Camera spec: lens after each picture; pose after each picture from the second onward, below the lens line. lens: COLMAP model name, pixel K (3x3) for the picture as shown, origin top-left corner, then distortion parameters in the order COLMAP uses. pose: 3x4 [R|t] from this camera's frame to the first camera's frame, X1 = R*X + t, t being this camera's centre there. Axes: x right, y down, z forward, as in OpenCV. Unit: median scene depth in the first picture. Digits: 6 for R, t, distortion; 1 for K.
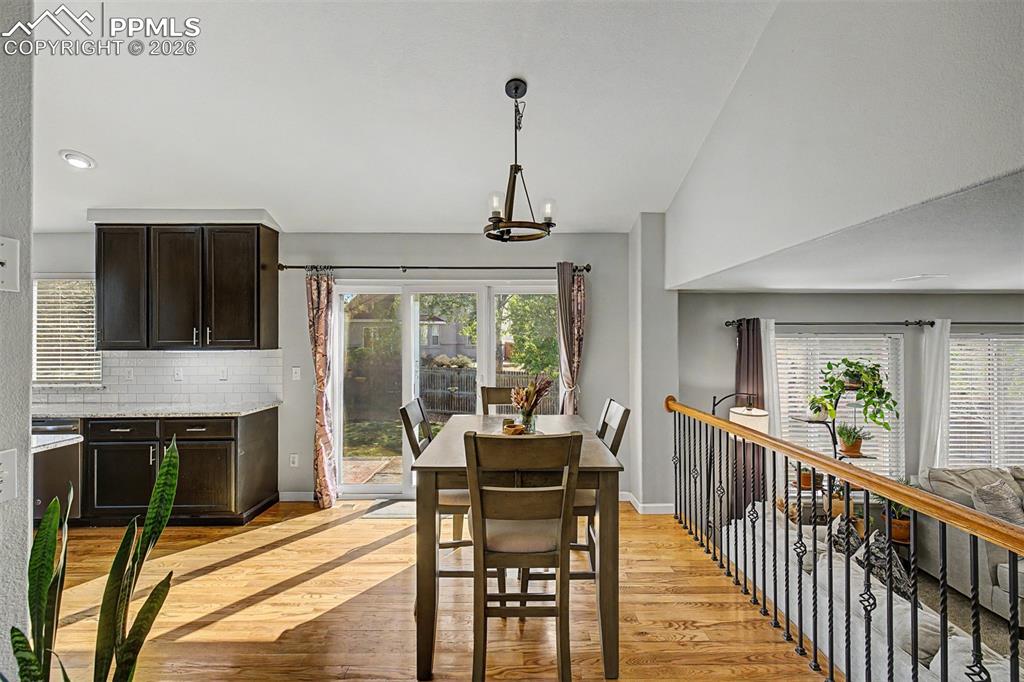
lens RADIAL K [[445.9, 0, 506.4], [0, 445.9, 337.8], [0, 0, 1]] dist [0.002925, -0.000969]
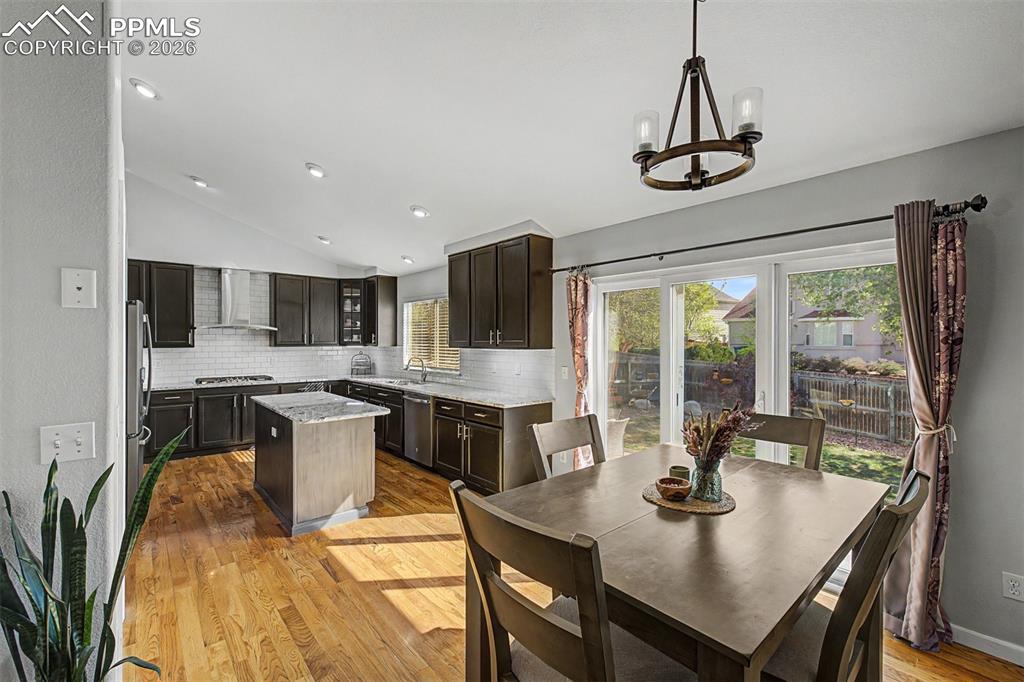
lens RADIAL K [[422.2, 0, 513.3], [0, 422.2, 340.8], [0, 0, 1]] dist [0.001936, -0.000578]
pose [[0.674809, 0.003663, -0.737984, 0.183178], [0.001770, 0.999977, 0.006582, -0.001175], [0.737991, -0.005748, 0.674786, 0.270618]]
